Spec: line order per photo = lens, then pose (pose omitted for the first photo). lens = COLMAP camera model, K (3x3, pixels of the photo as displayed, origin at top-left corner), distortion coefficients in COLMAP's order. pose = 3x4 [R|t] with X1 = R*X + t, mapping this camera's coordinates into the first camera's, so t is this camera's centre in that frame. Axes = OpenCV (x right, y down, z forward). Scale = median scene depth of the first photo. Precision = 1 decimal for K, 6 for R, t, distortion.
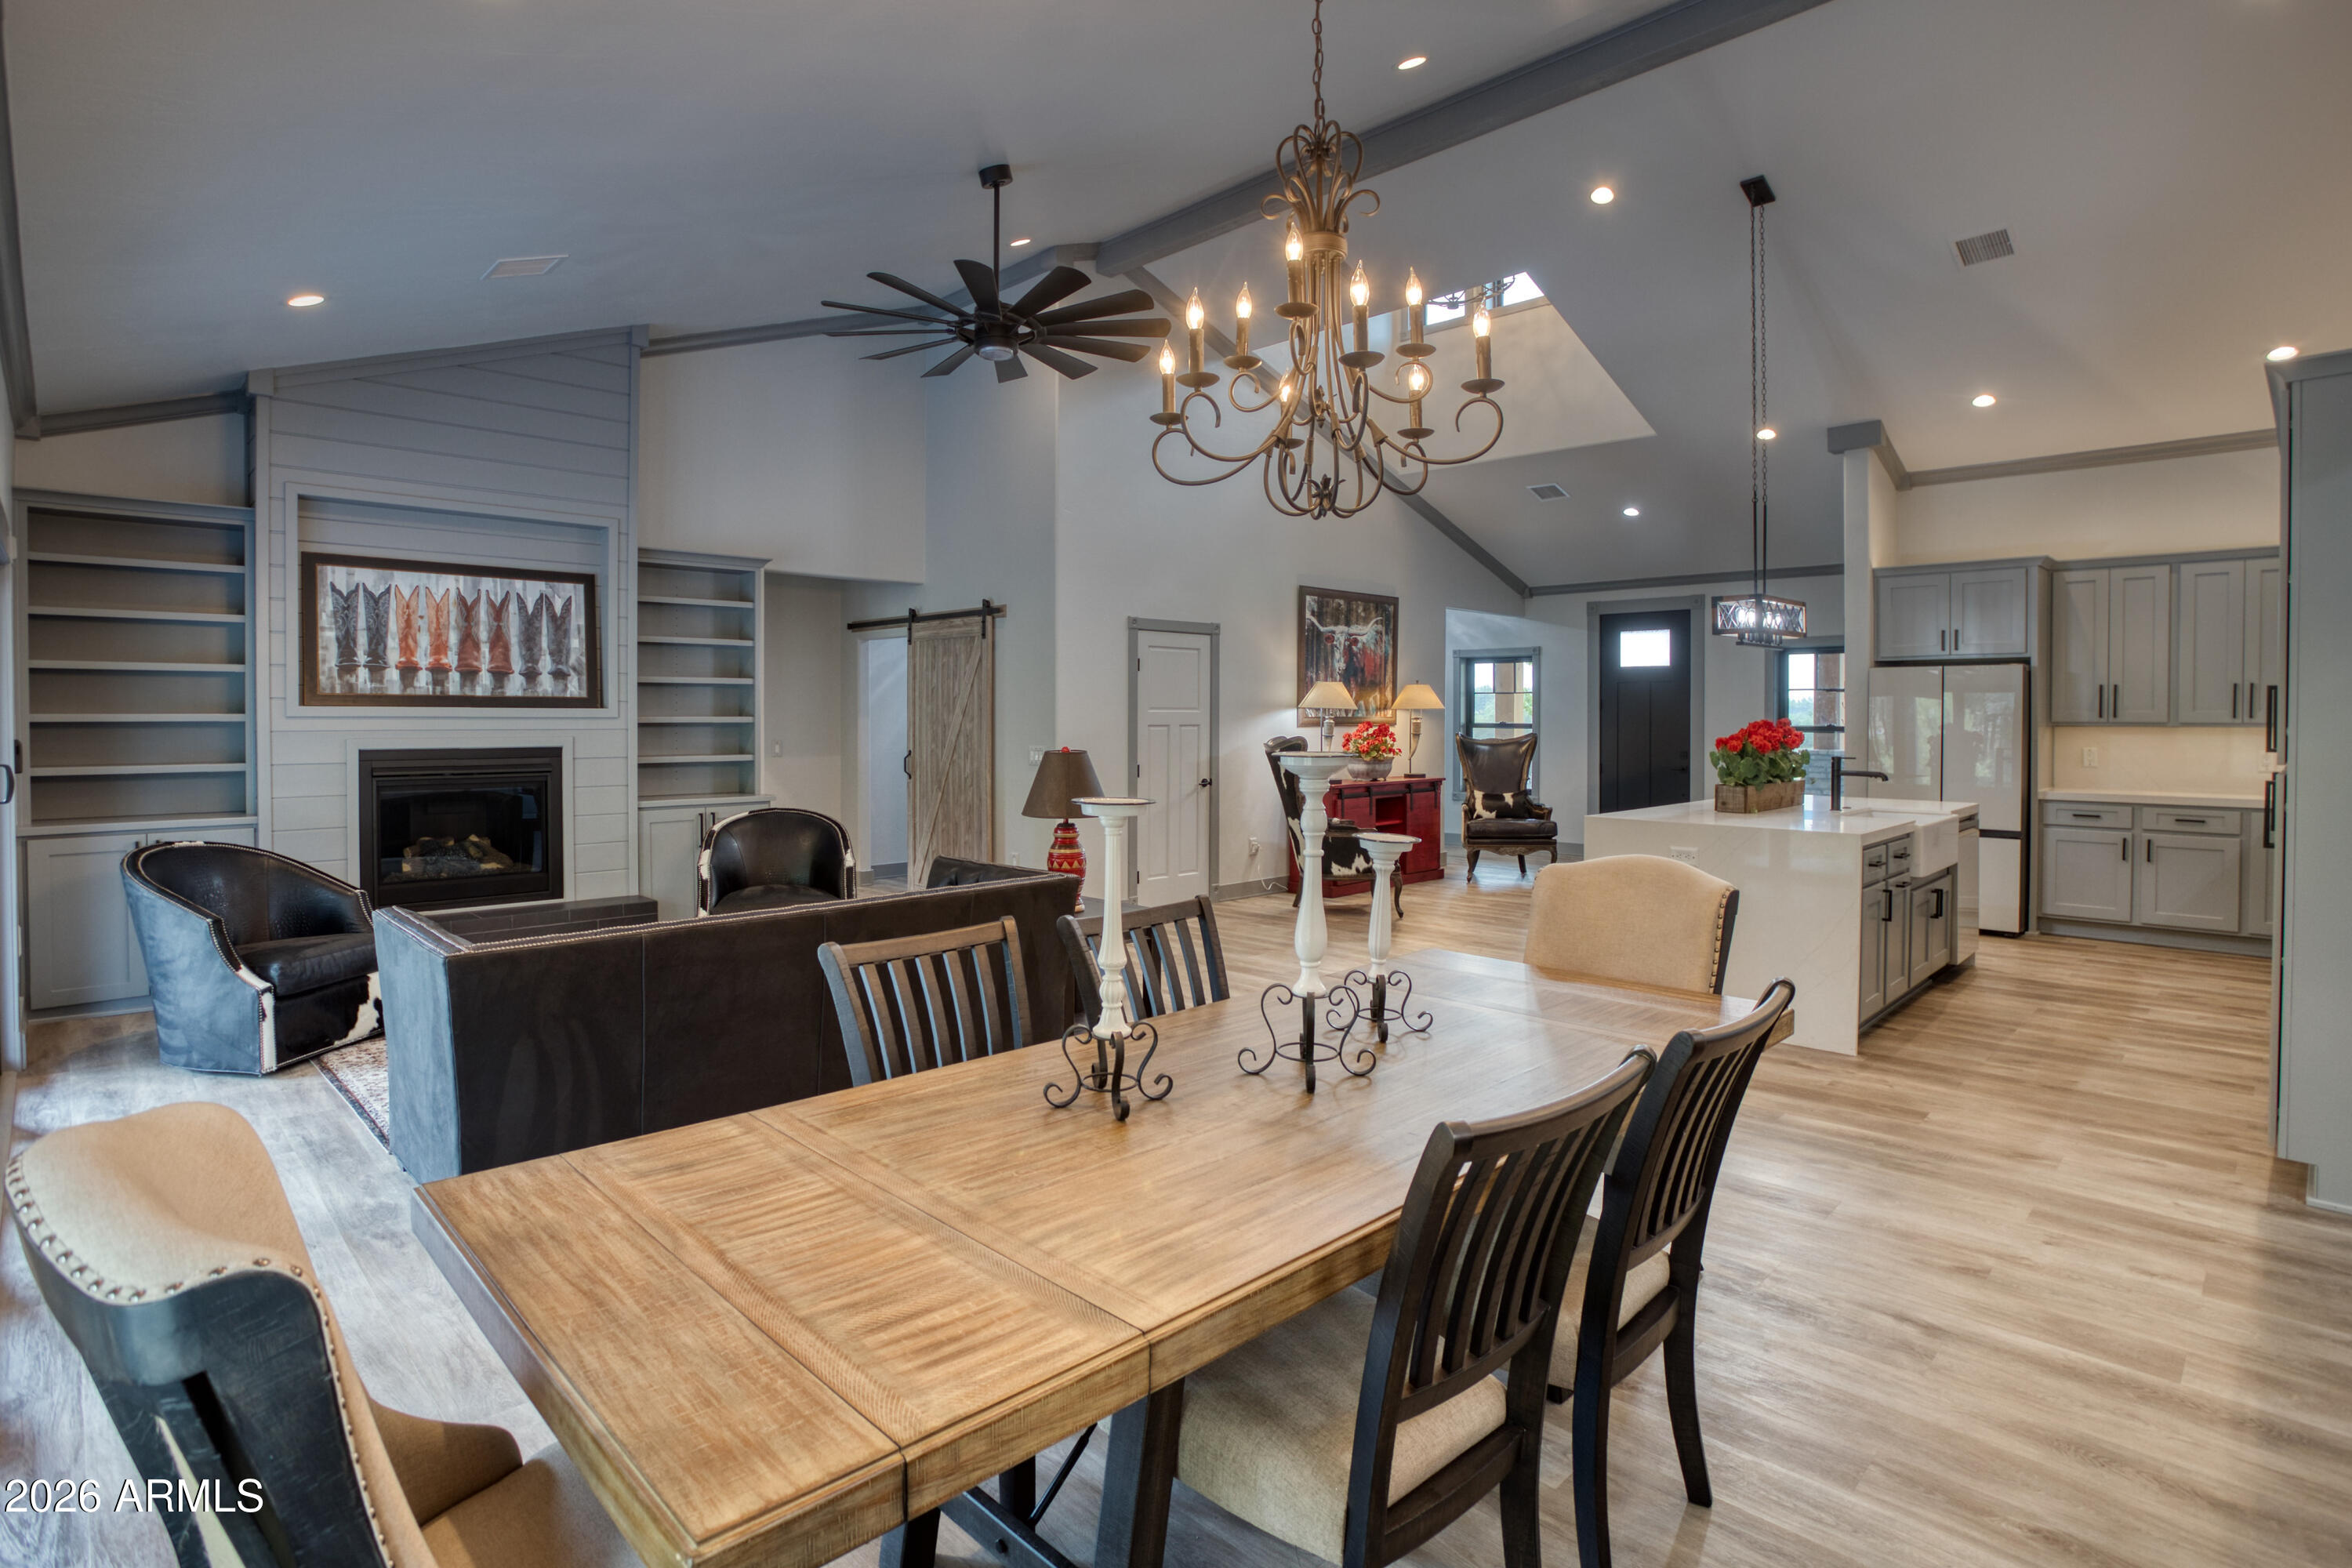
lens RADIAL K [[1195.9, 0, 1144.9], [0, 1195.9, 734.7], [0, 0, 1]] dist [-0.077643, 0.069023]
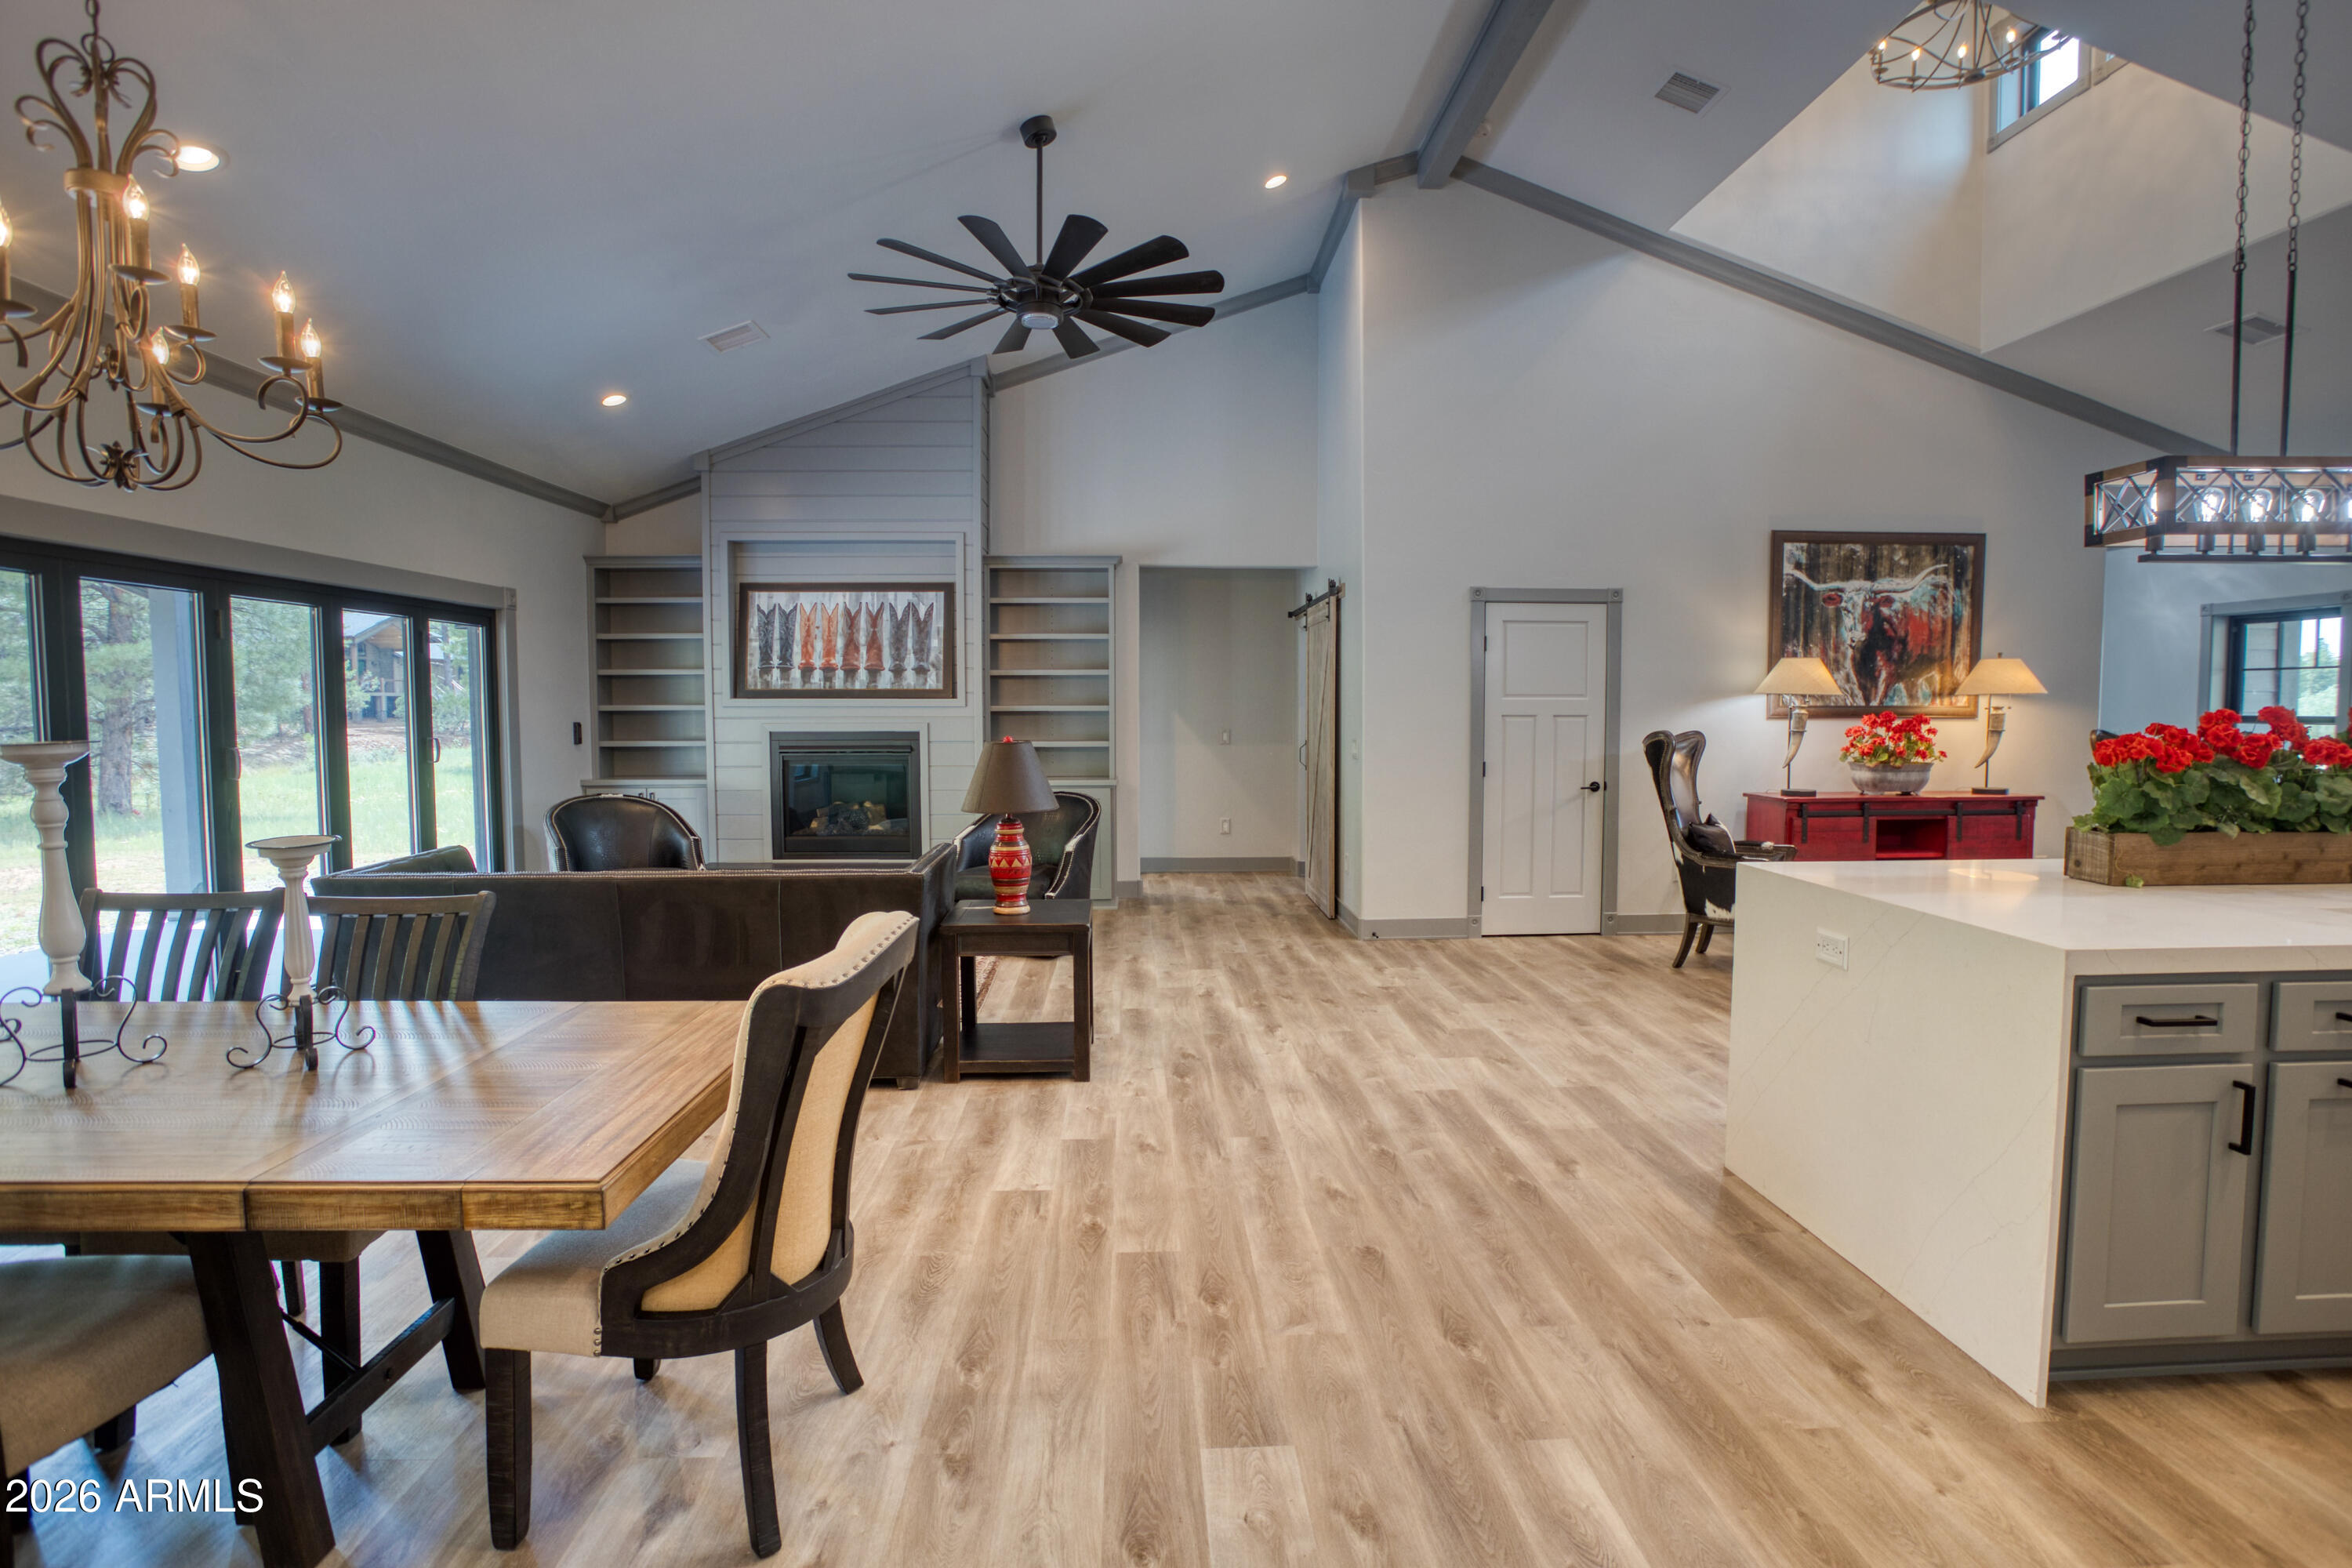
lens RADIAL K [[1140.5, 0, 1163.7], [0, 1140.5, 760.8], [0, 0, 1]] dist [-0.079363, 0.037448]
pose [[0.751493, 0.029611, -0.659076, 0.438401], [-0.007818, 0.999322, 0.035983, -0.003441], [0.659695, -0.021889, 0.751215, 0.307104]]
